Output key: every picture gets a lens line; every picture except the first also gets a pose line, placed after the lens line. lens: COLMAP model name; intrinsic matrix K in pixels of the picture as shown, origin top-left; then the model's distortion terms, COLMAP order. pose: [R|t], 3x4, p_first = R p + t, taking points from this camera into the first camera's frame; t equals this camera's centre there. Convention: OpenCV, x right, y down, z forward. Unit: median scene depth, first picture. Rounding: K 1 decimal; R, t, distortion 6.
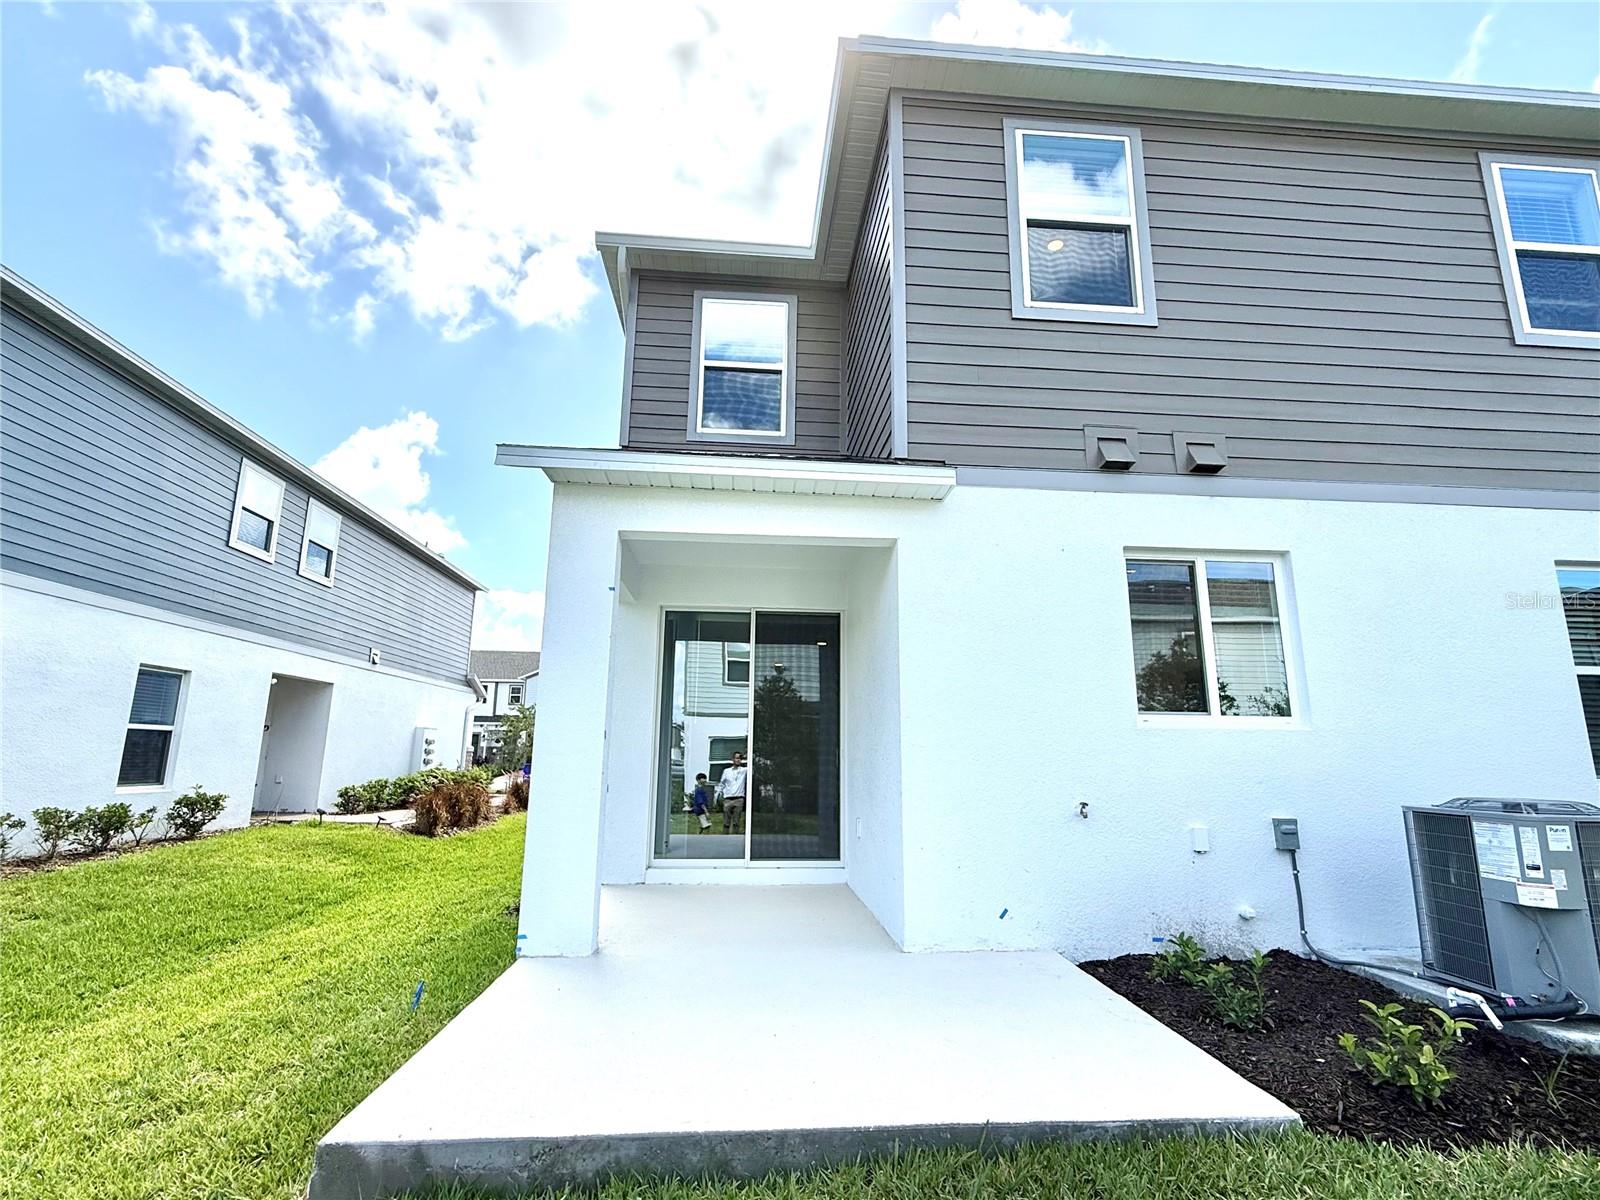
lens RADIAL K [[744.2, 0, 801.5], [0, 744.2, 603.4], [0, 0, 1]] dist [-0.002573, 0.001930]
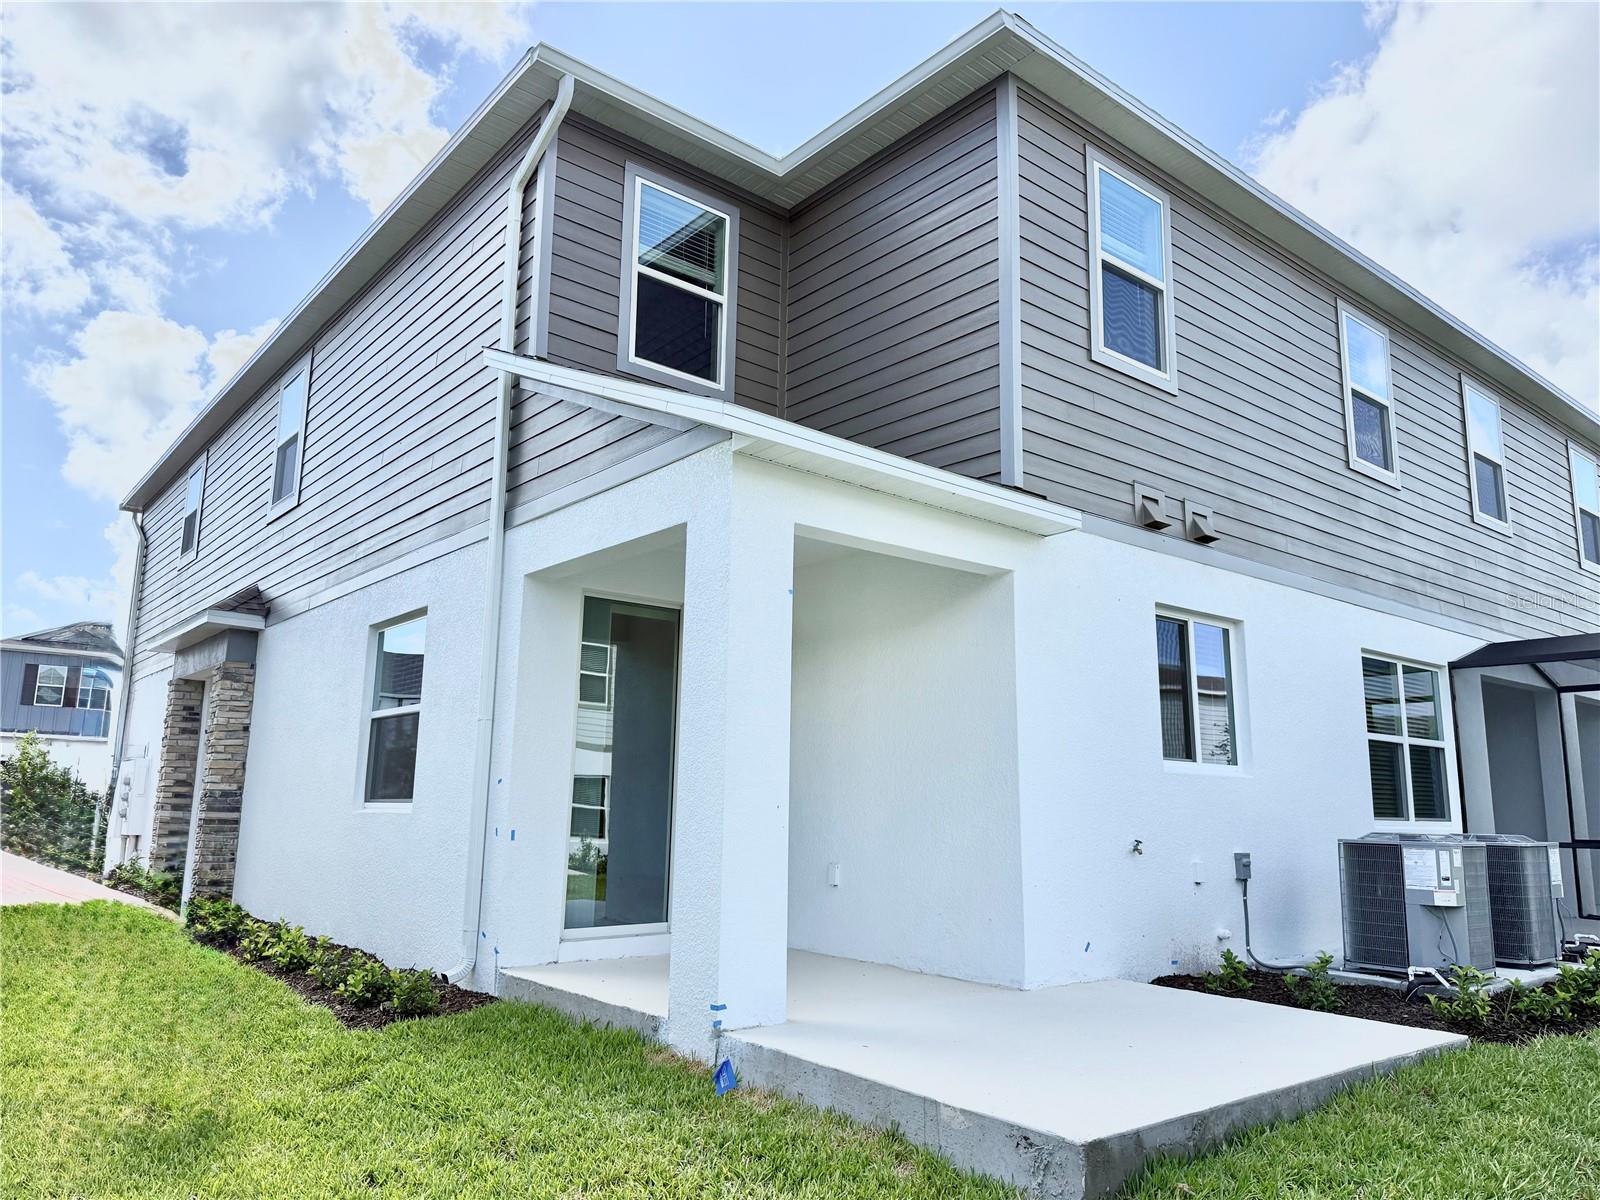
lens RADIAL K [[1123.7, 0, 800.5], [0, 1123.7, 599.0], [0, 0, 1]] dist [0.003528, 0.000378]
pose [[0.828613, 0.099045, 0.550991, -0.939109], [-0.118548, 0.992948, -0.000210, -0.023164], [-0.547126, -0.065145, 0.834511, -0.066598]]
